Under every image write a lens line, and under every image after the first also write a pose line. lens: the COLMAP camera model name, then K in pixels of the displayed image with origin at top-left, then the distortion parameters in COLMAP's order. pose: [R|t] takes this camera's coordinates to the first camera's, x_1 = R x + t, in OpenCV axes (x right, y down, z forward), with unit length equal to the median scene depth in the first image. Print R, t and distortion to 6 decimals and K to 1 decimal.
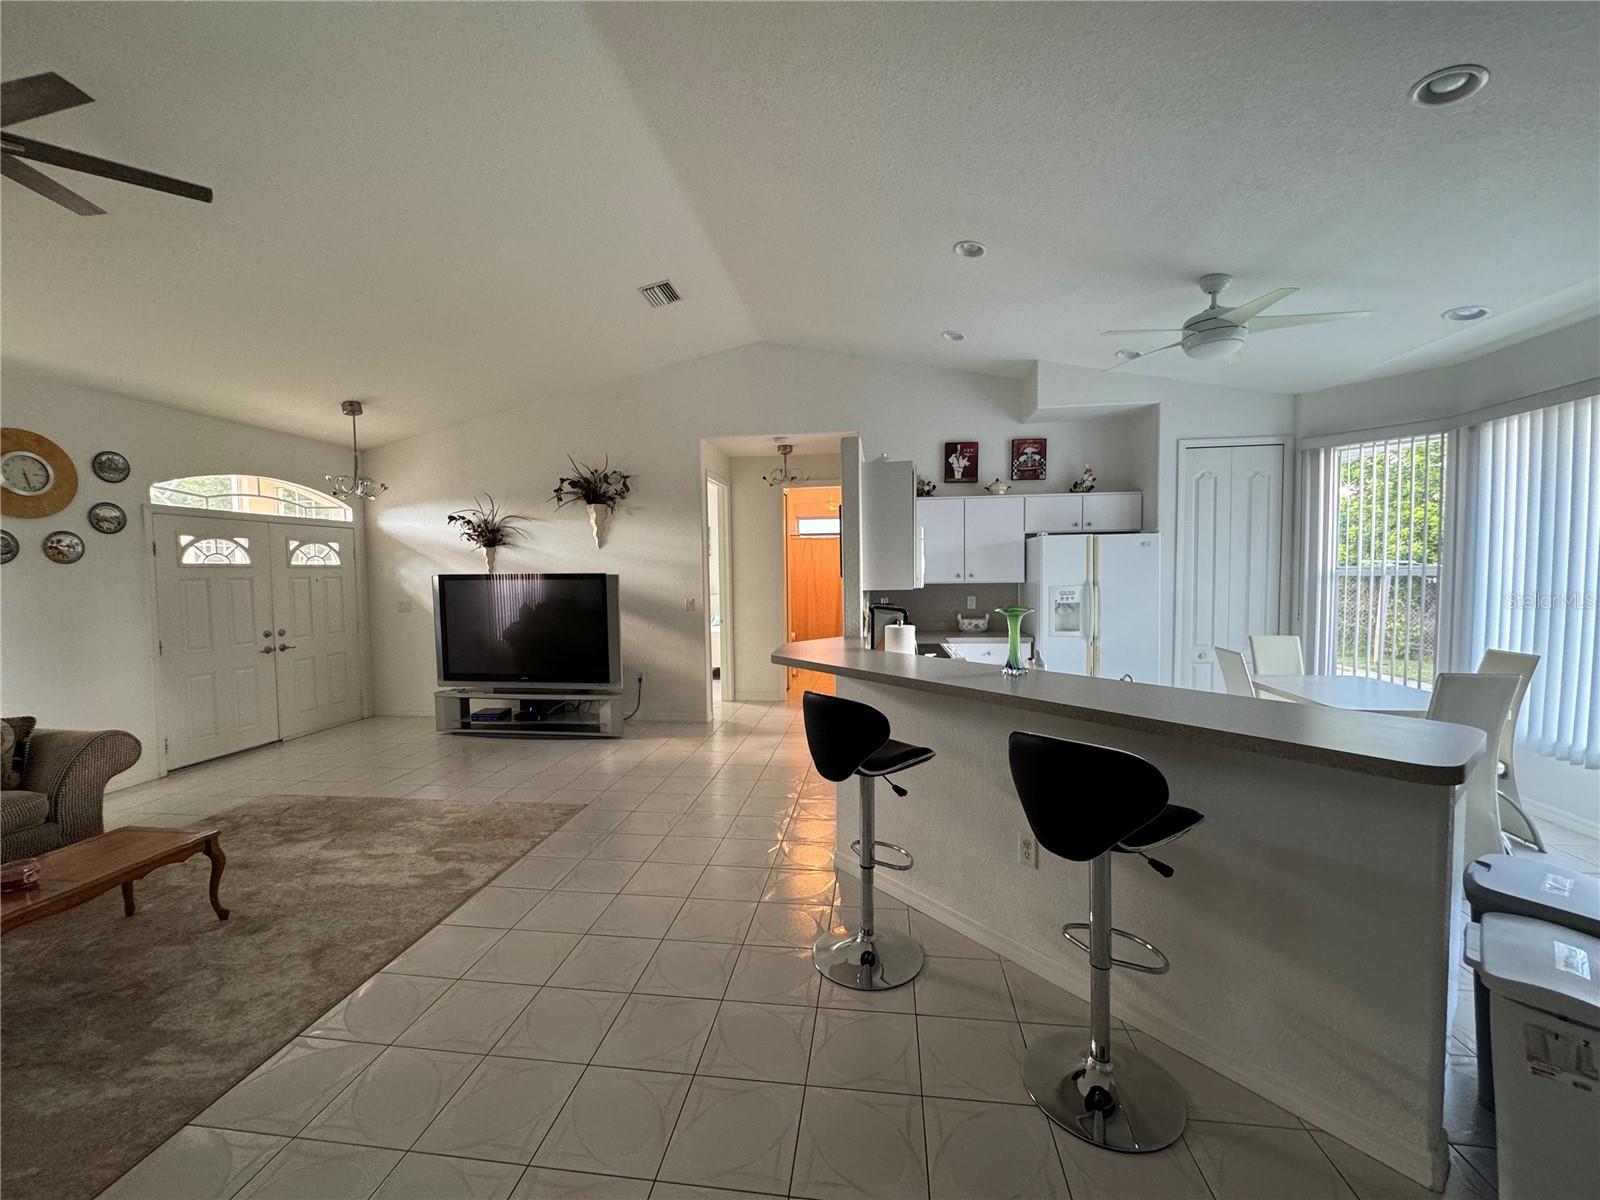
lens RADIAL K [[638.6, 0, 796.9], [0, 638.6, 602.6], [0, 0, 1]] dist [-0.002914, -0.000046]
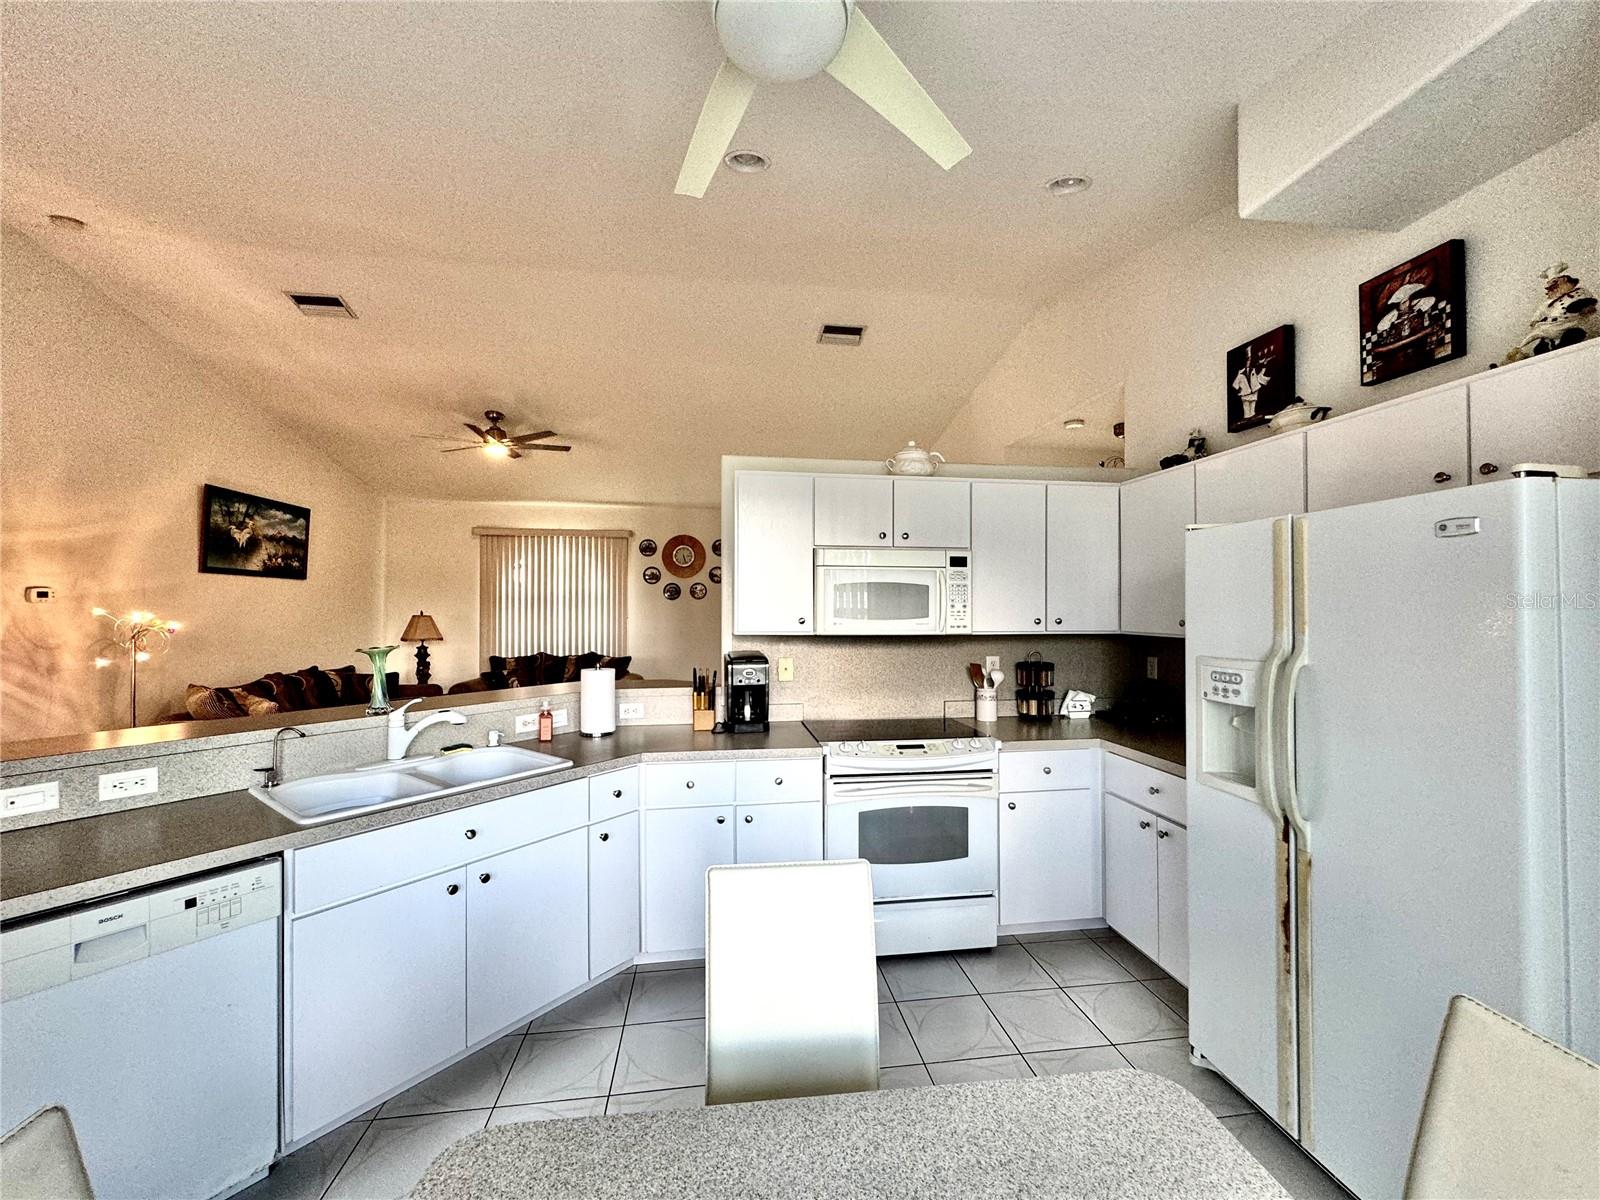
lens RADIAL K [[638.6, 0, 796.4], [0, 638.6, 601.4], [0, 0, 1]] dist [-0.002914, -0.000046]
pose [[0.259204, 0.004196, -0.965813, 0.631125], [-0.054454, 0.998463, -0.010276, -0.036655], [0.964286, 0.055256, 0.259035, 0.574126]]
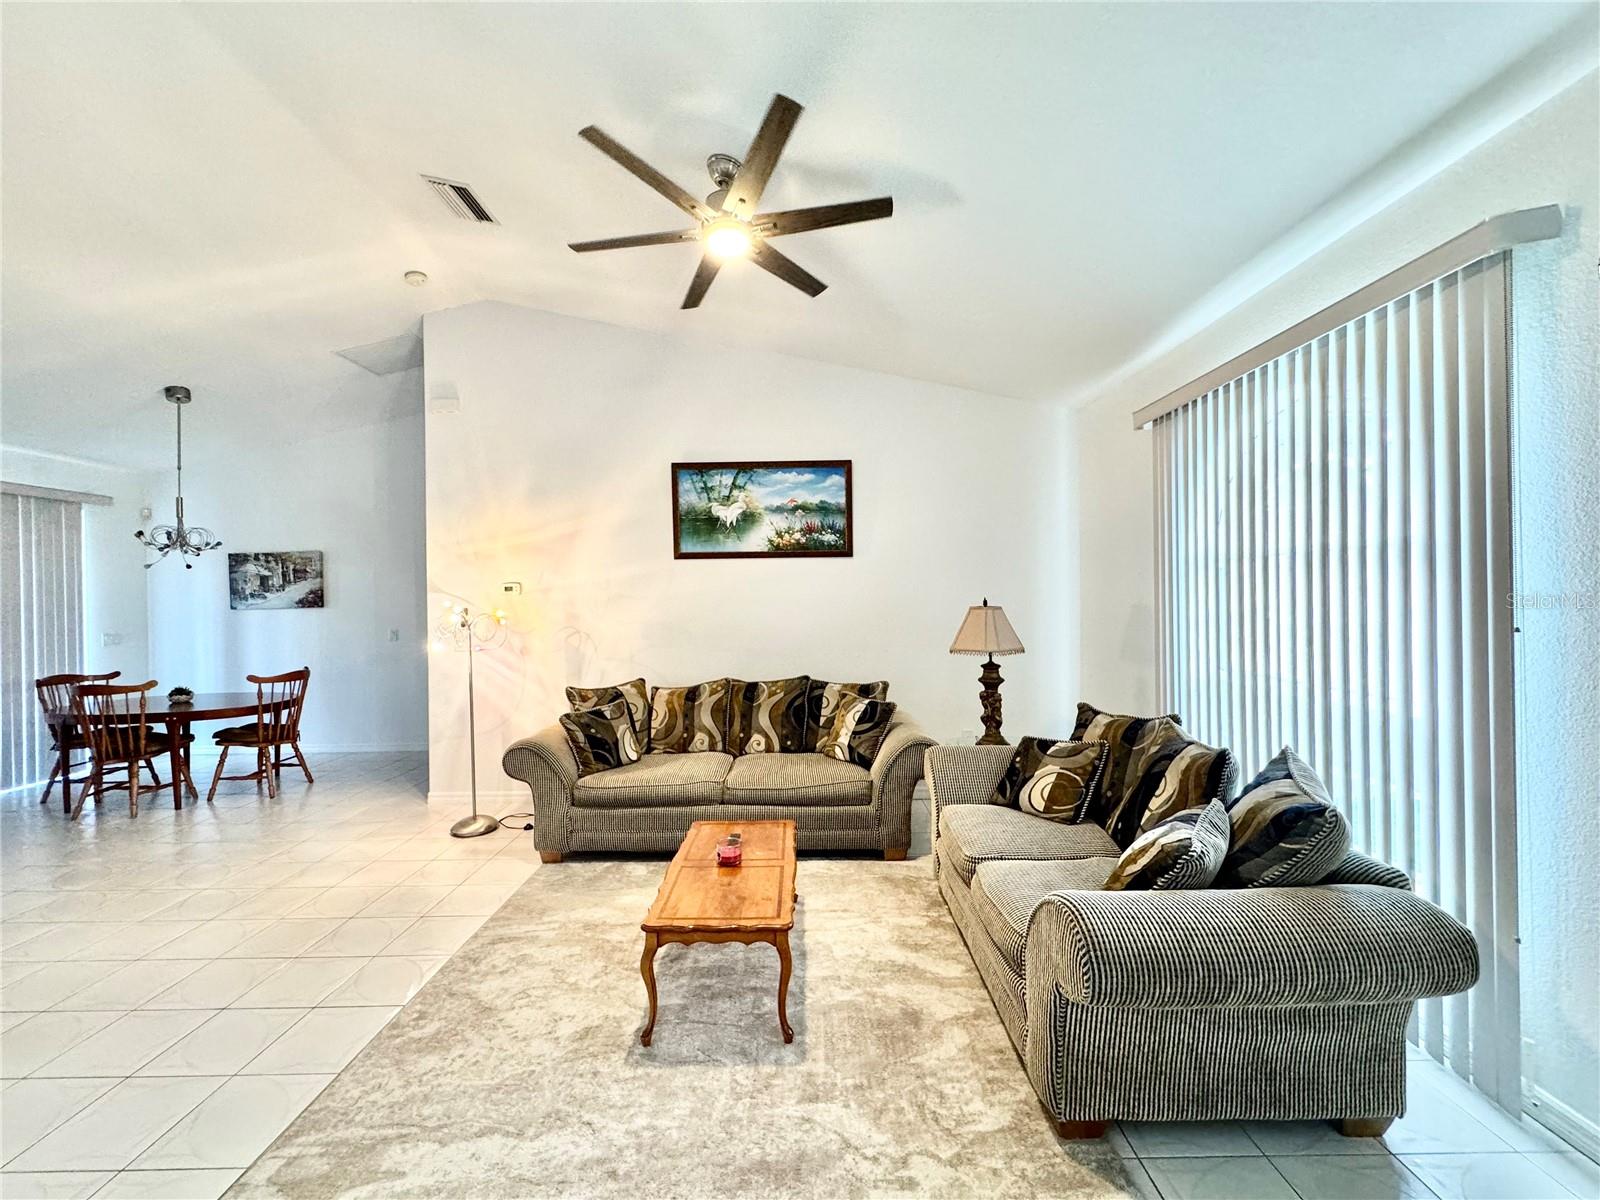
lens RADIAL K [[638.6, 0, 797.9], [0, 638.6, 603.5], [0, 0, 1]] dist [-0.002914, -0.000046]
pose [[-0.991348, 0.028188, -0.128201, -0.479044], [0.020235, 0.997813, 0.062921, -0.032792], [0.129694, 0.059783, -0.989750, 0.838519]]
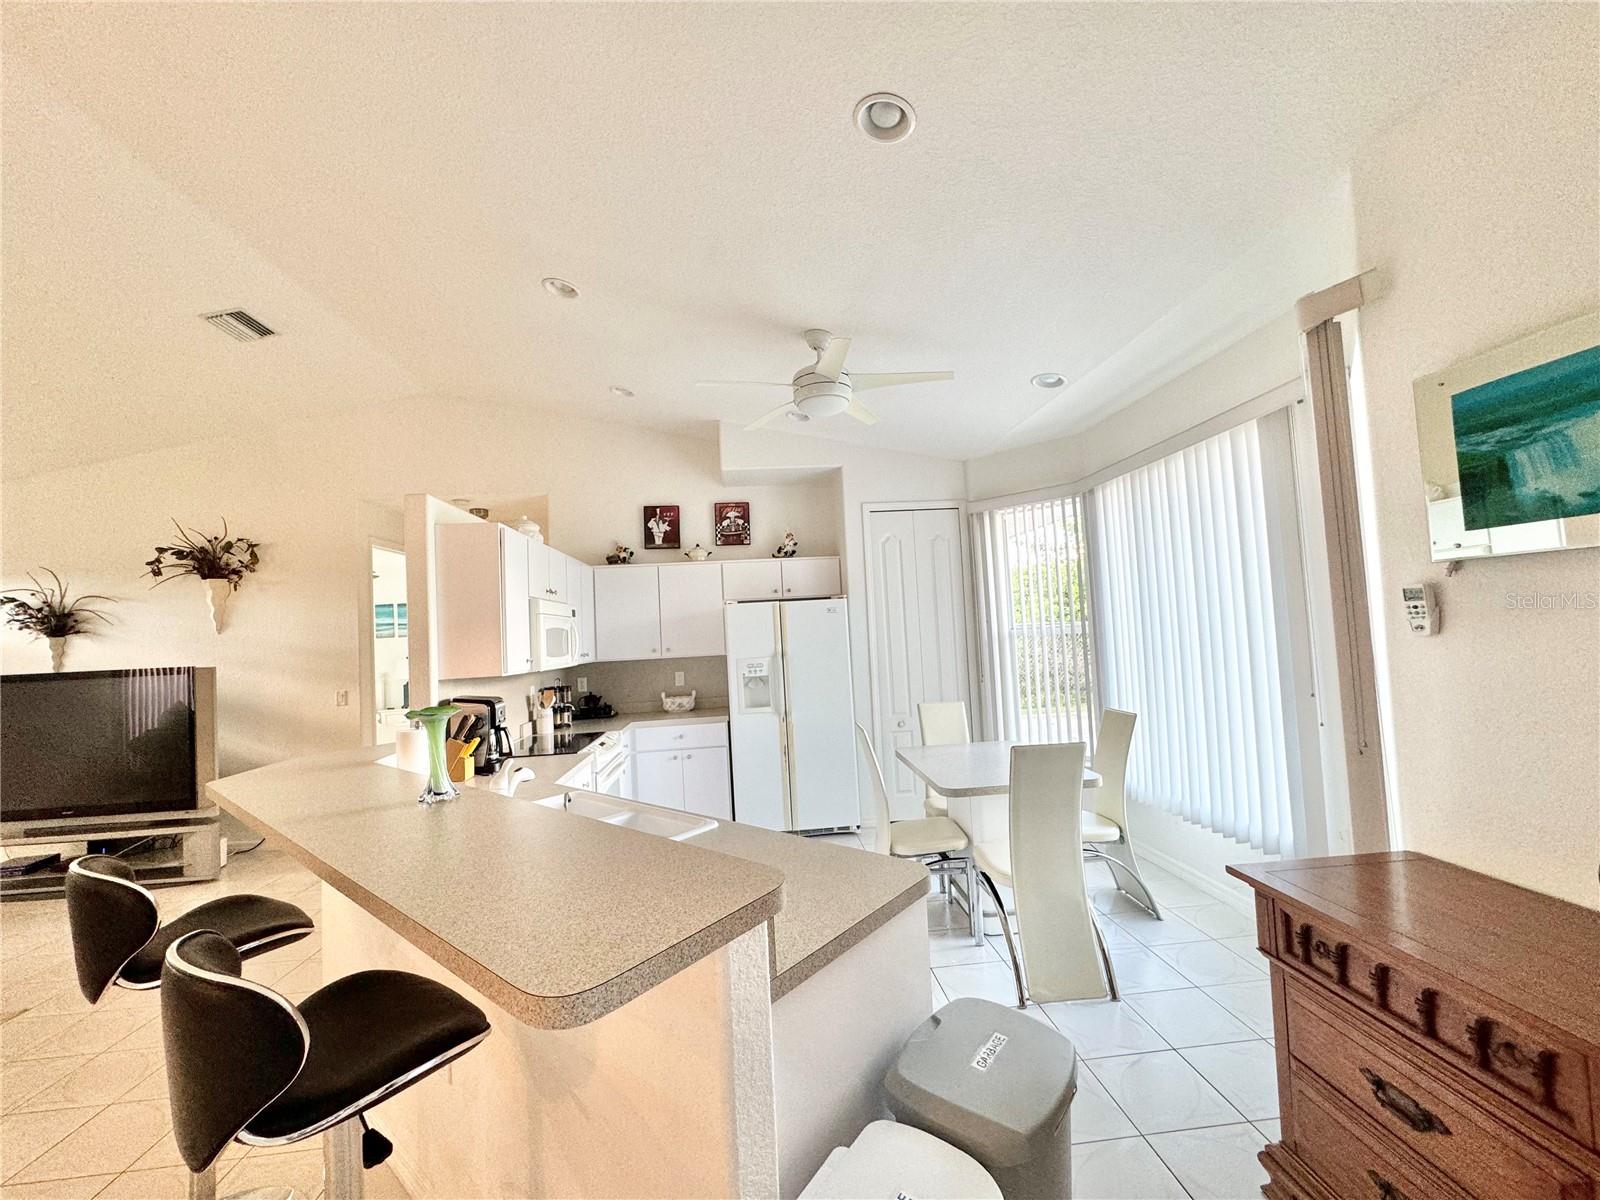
lens RADIAL K [[638.6, 0, 800.7], [0, 638.6, 603.5], [0, 0, 1]] dist [-0.002914, -0.000046]
pose [[0.975419, -0.026624, 0.218742, 0.252953], [0.049500, 0.993778, -0.099773, -0.007714], [-0.214725, 0.108148, 0.970669, 0.072738]]
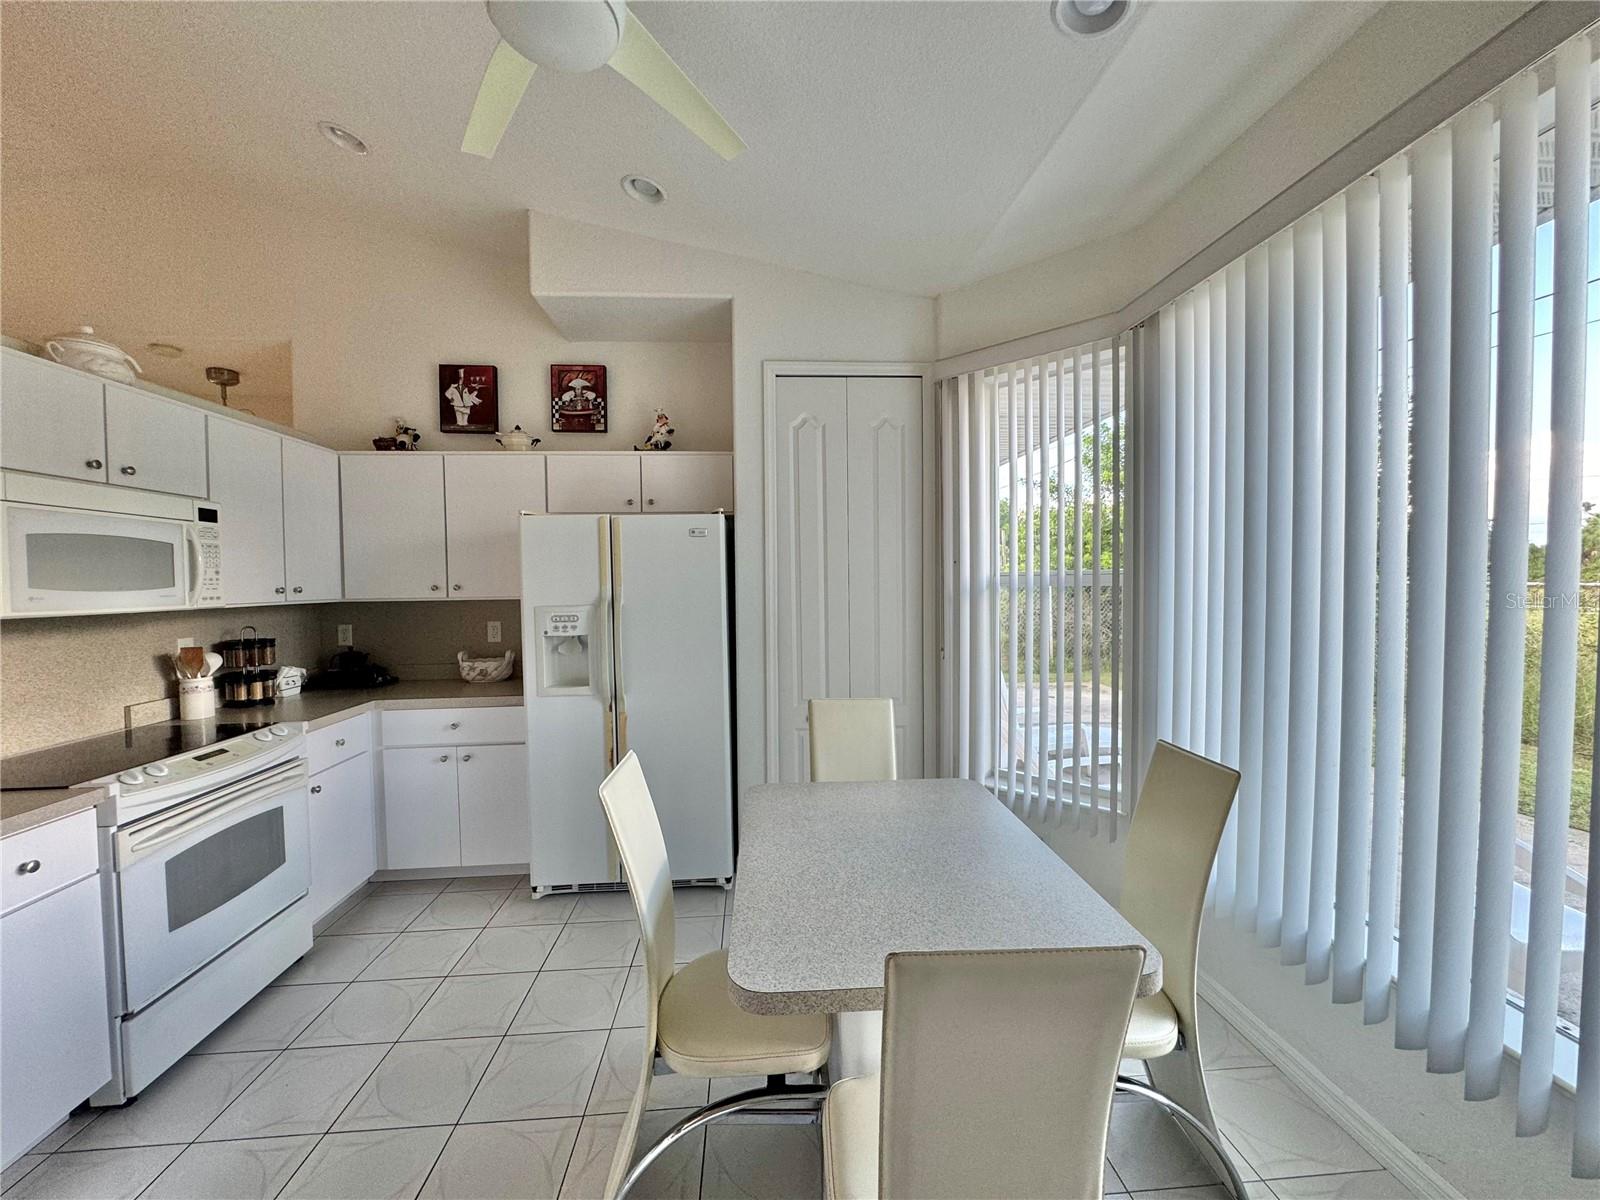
lens RADIAL K [[638.6, 0, 802.6], [0, 638.6, 601.3], [0, 0, 1]] dist [-0.002914, -0.000046]
pose [[0.979275, -0.006030, 0.202445, 0.450520], [0.010042, 0.999773, -0.018794, -0.015105], [-0.202286, 0.020438, 0.979113, 0.359771]]
